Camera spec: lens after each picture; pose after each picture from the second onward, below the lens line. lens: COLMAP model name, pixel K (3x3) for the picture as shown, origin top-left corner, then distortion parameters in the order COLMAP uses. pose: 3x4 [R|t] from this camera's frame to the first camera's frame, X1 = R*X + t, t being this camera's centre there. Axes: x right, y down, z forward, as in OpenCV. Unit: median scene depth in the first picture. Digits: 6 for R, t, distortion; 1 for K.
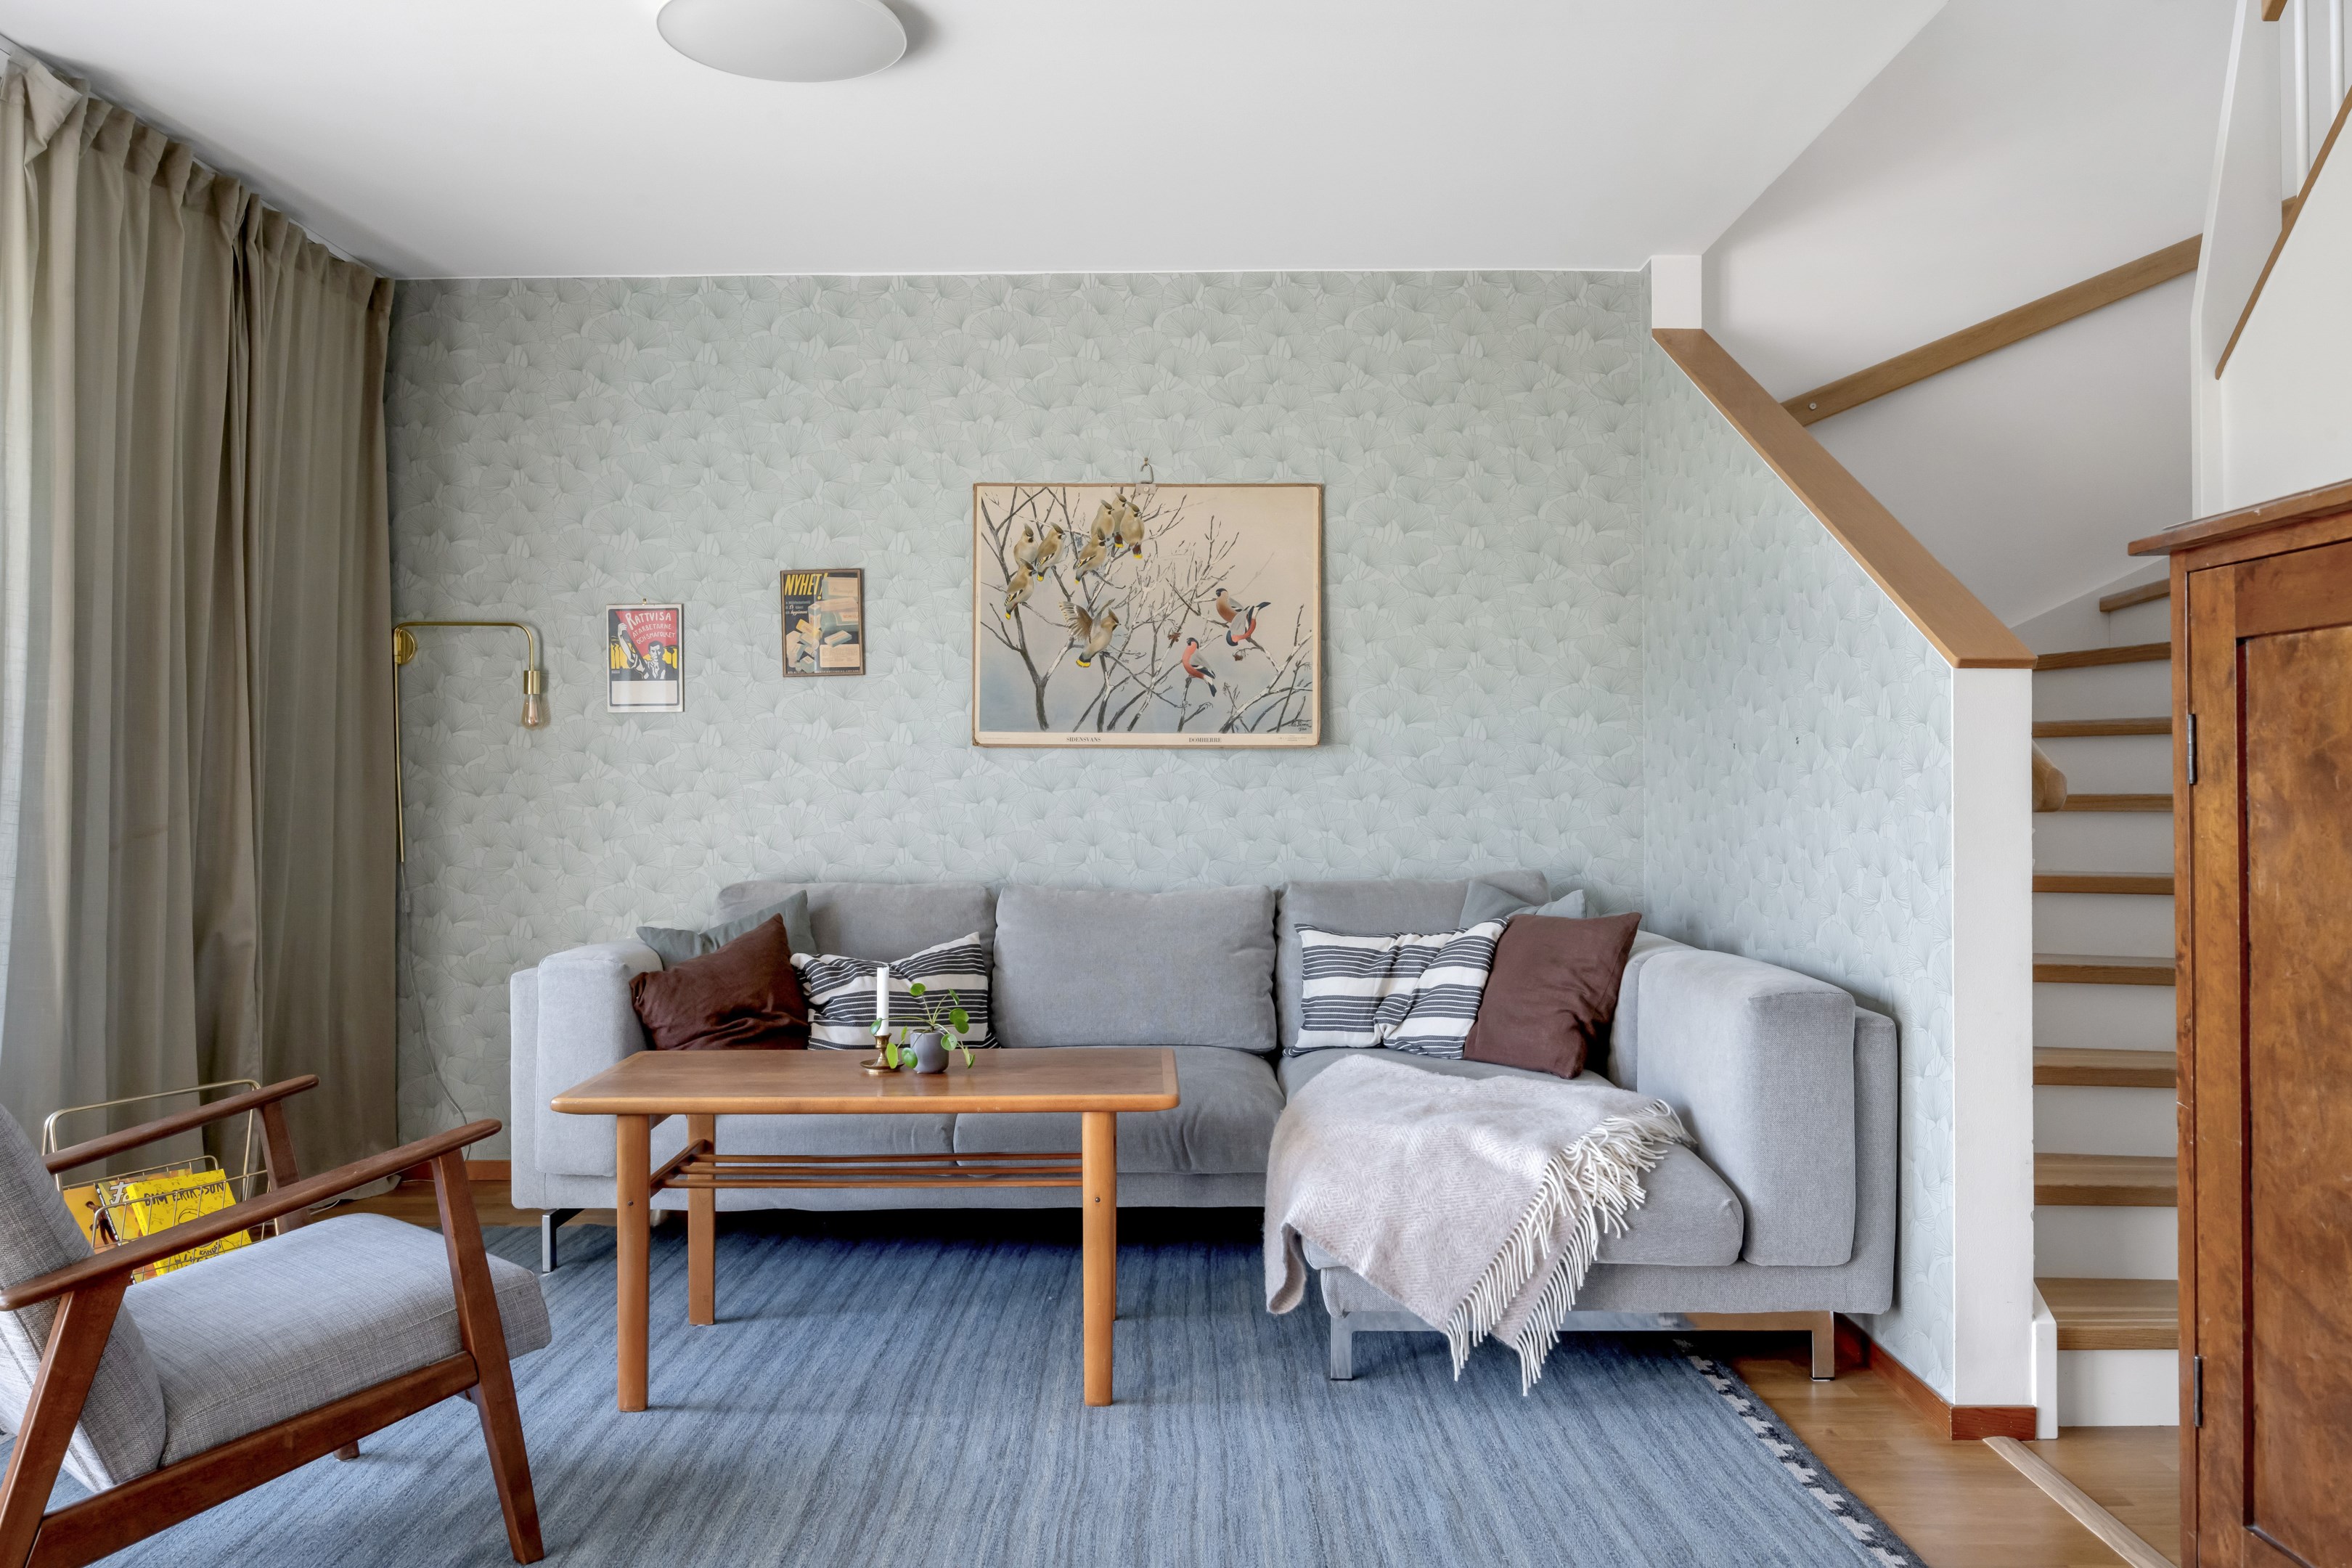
lens RADIAL K [[1759.6, 0, 1171.7], [0, 1759.6, 774.2], [0, 0, 1]] dist [0.011423, 0.008999]
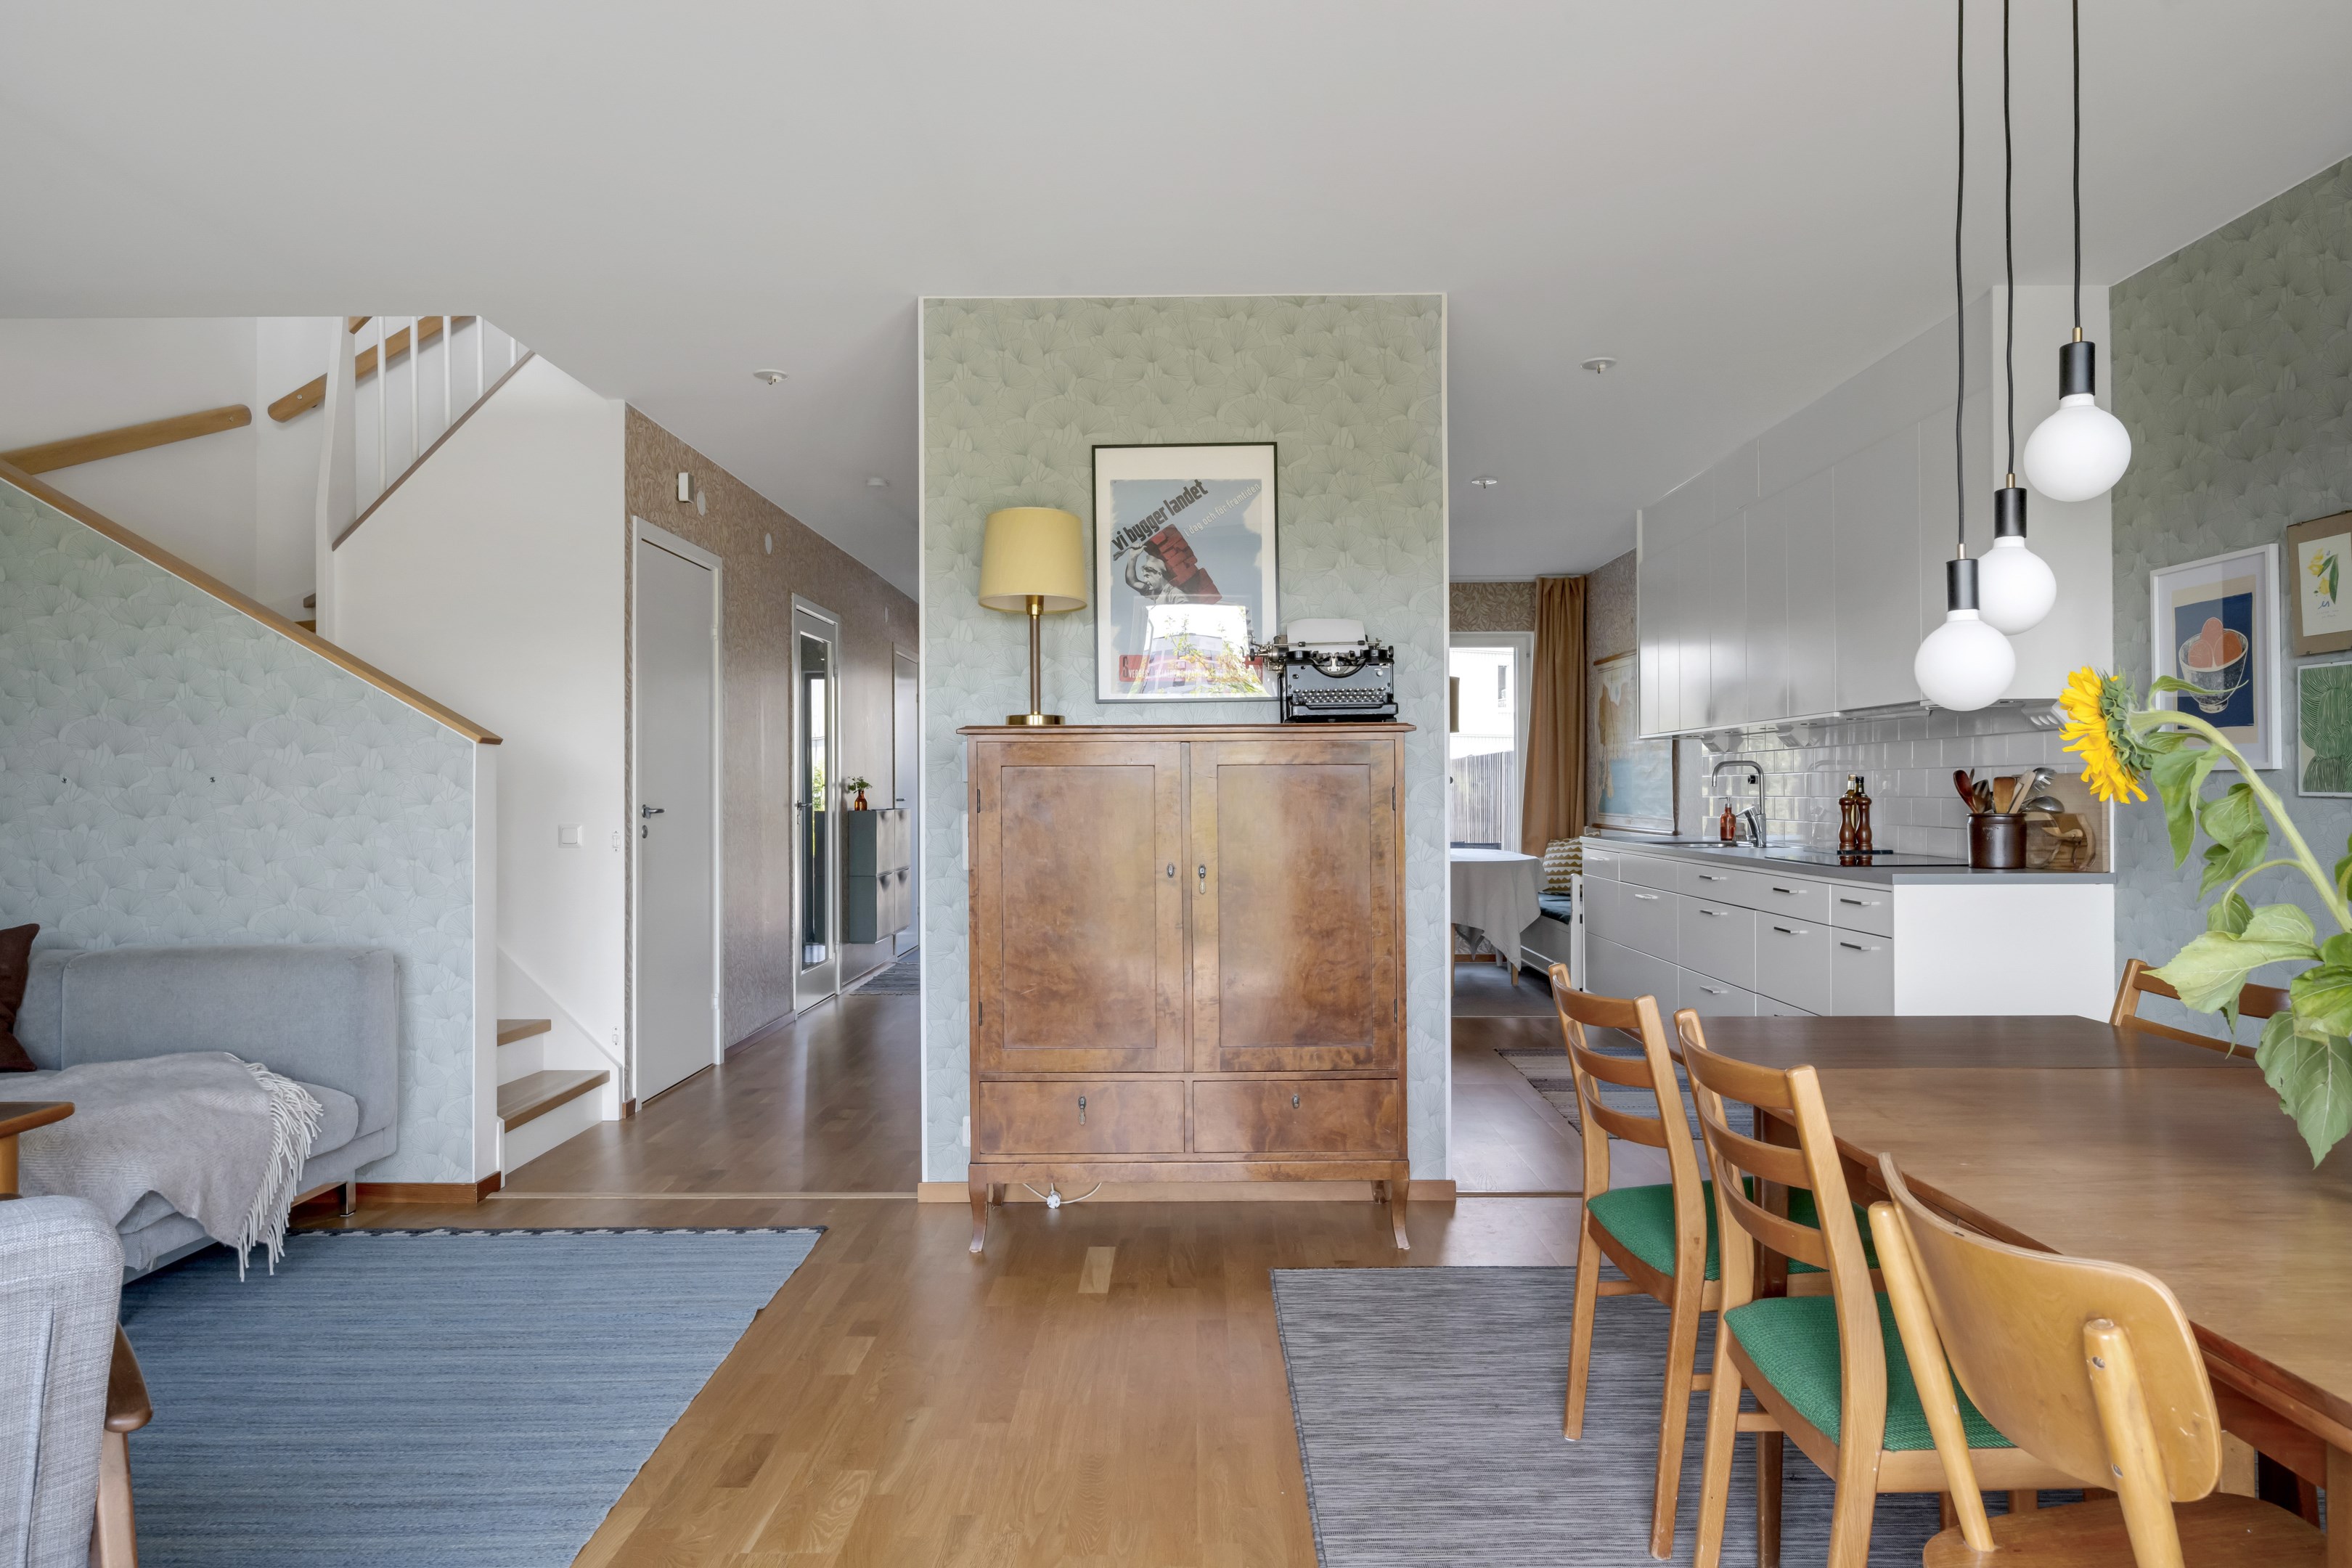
lens RADIAL K [[1471.2, 0, 1181.6], [0, 1471.2, 779.9], [0, 0, 1]] dist [0.001601, -0.001160]
pose [[-0.004431, 0.013363, 0.999901, -0.723668], [-0.004726, 0.999899, -0.013384, -0.005659], [-0.999979, -0.004785, -0.004367, 0.259608]]
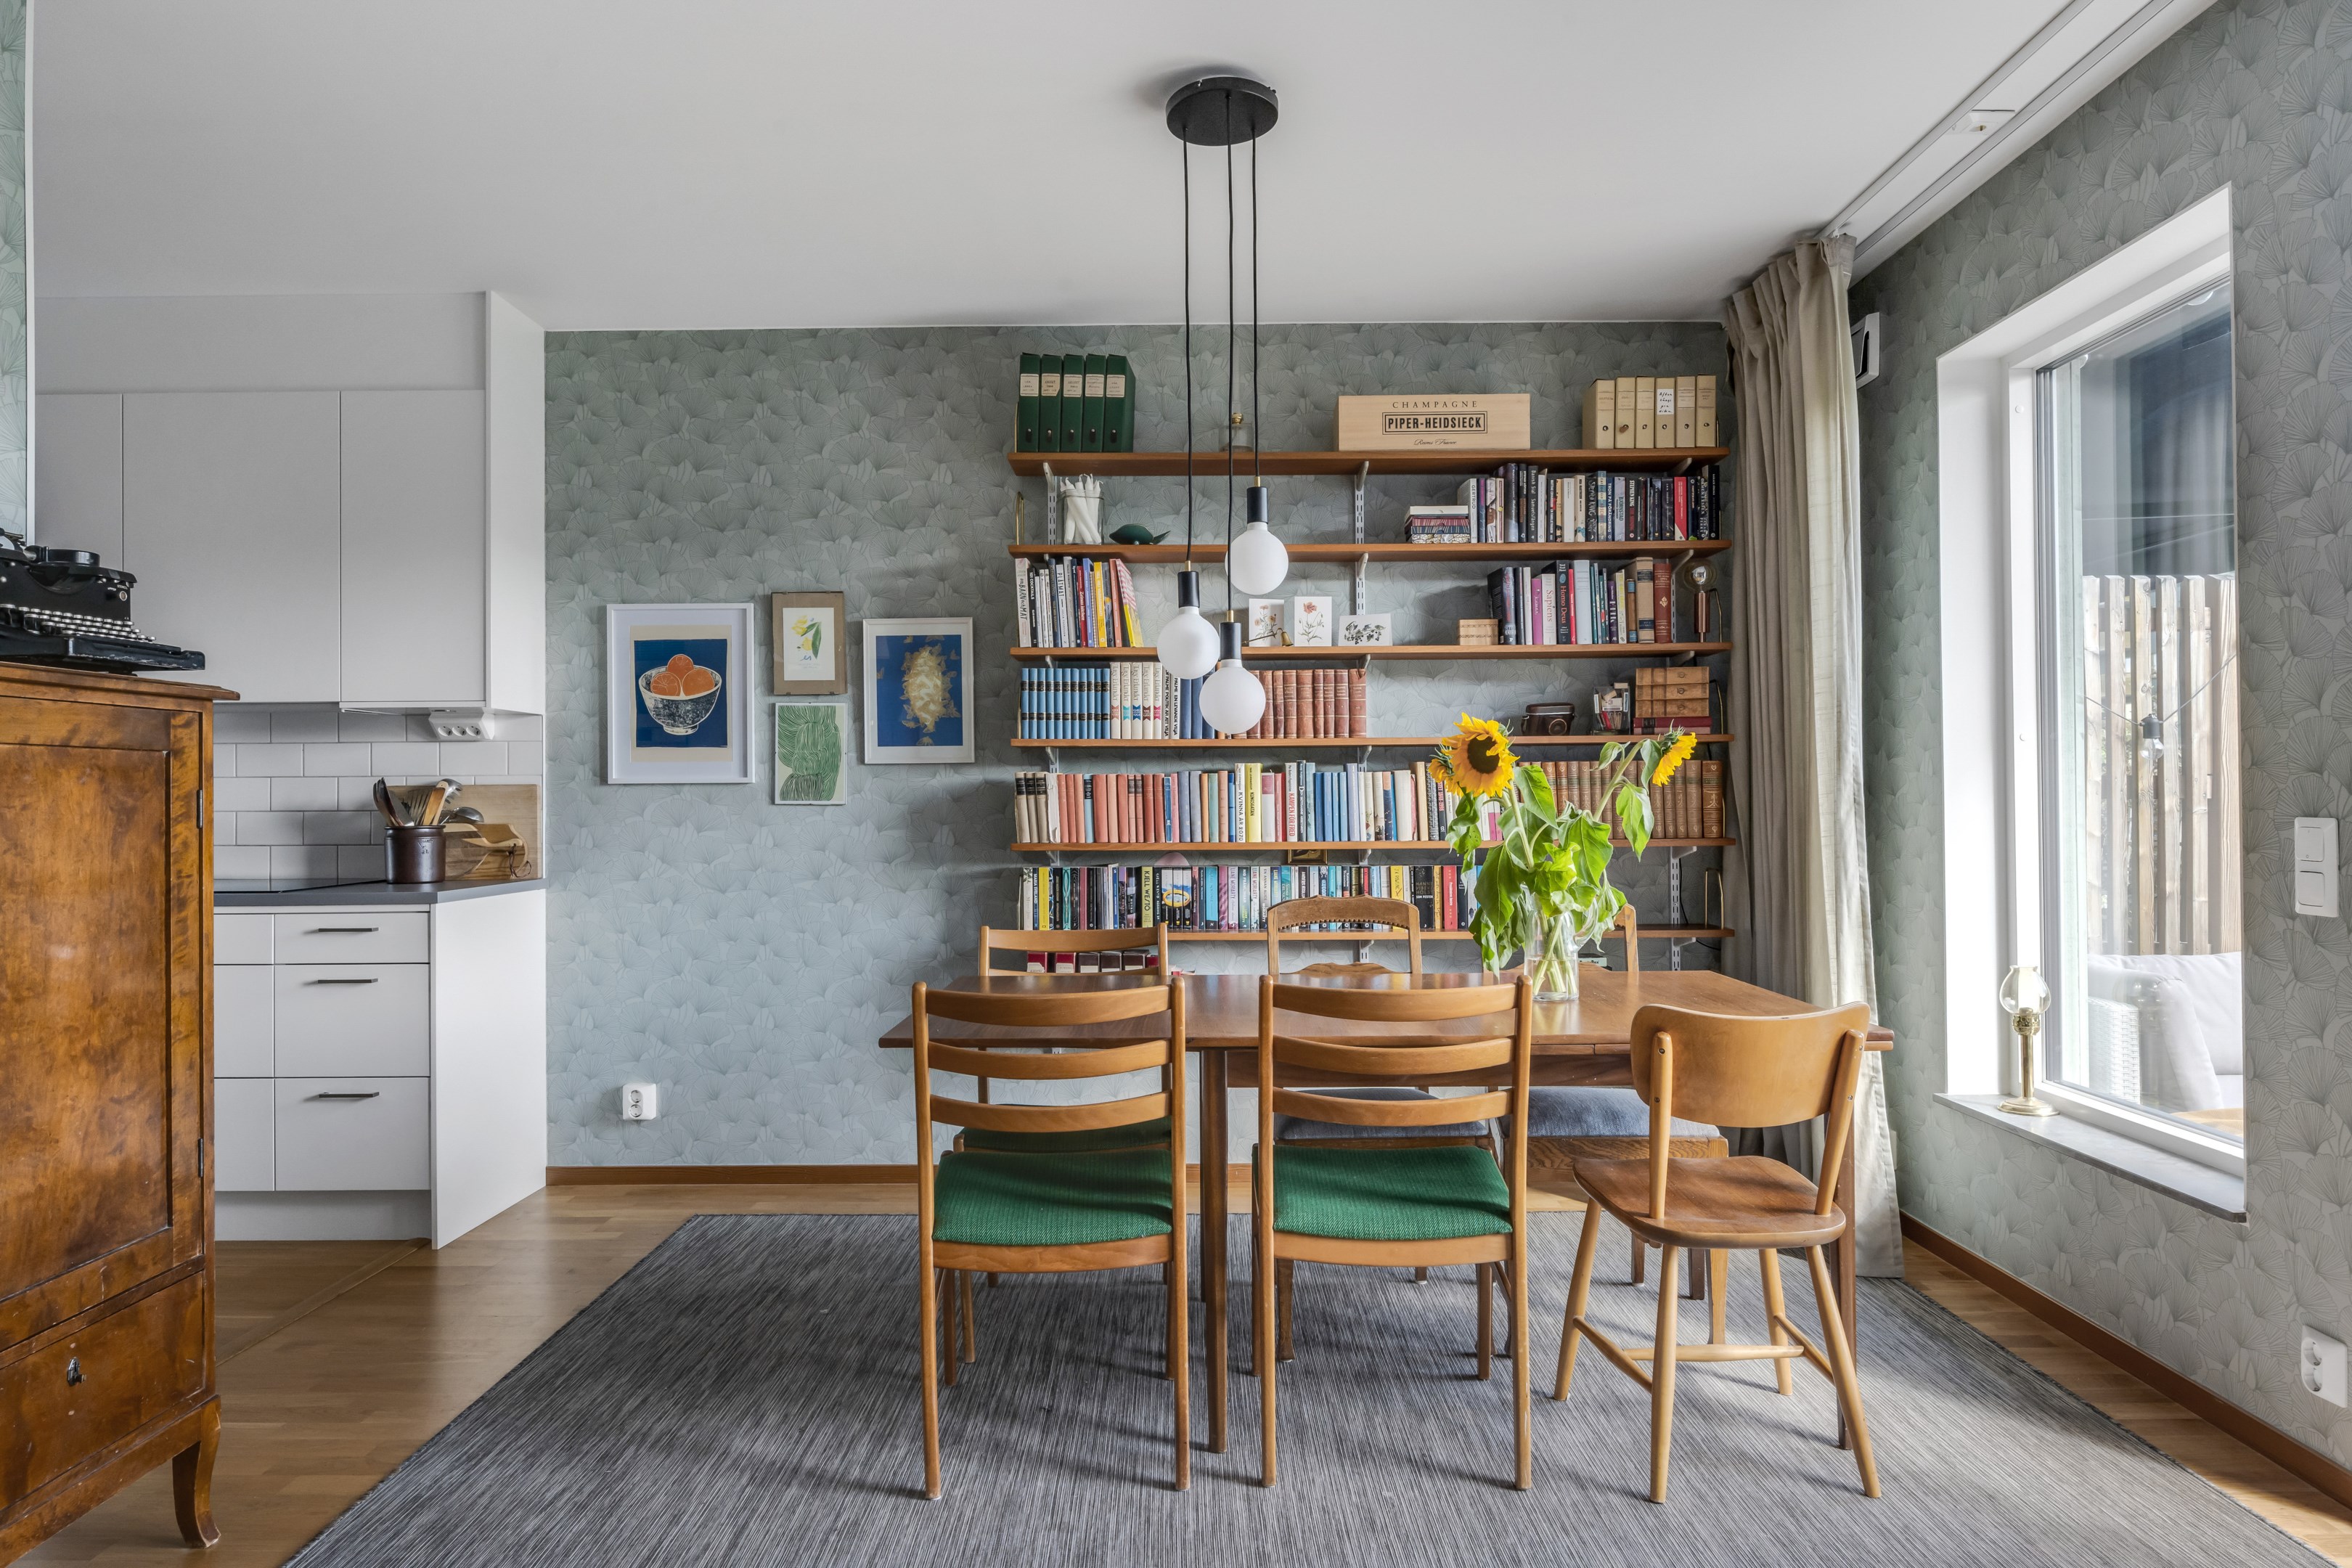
lens RADIAL K [[1419.4, 0, 1182.2], [0, 1419.4, 788.0], [0, 0, 1]] dist [-0.008907, 0.003709]
pose [[-0.999909, 0.012176, 0.005736, -0.164981], [0.012084, 0.999802, -0.015800, -0.002391], [-0.005927, -0.015730, -0.999859, 0.672588]]
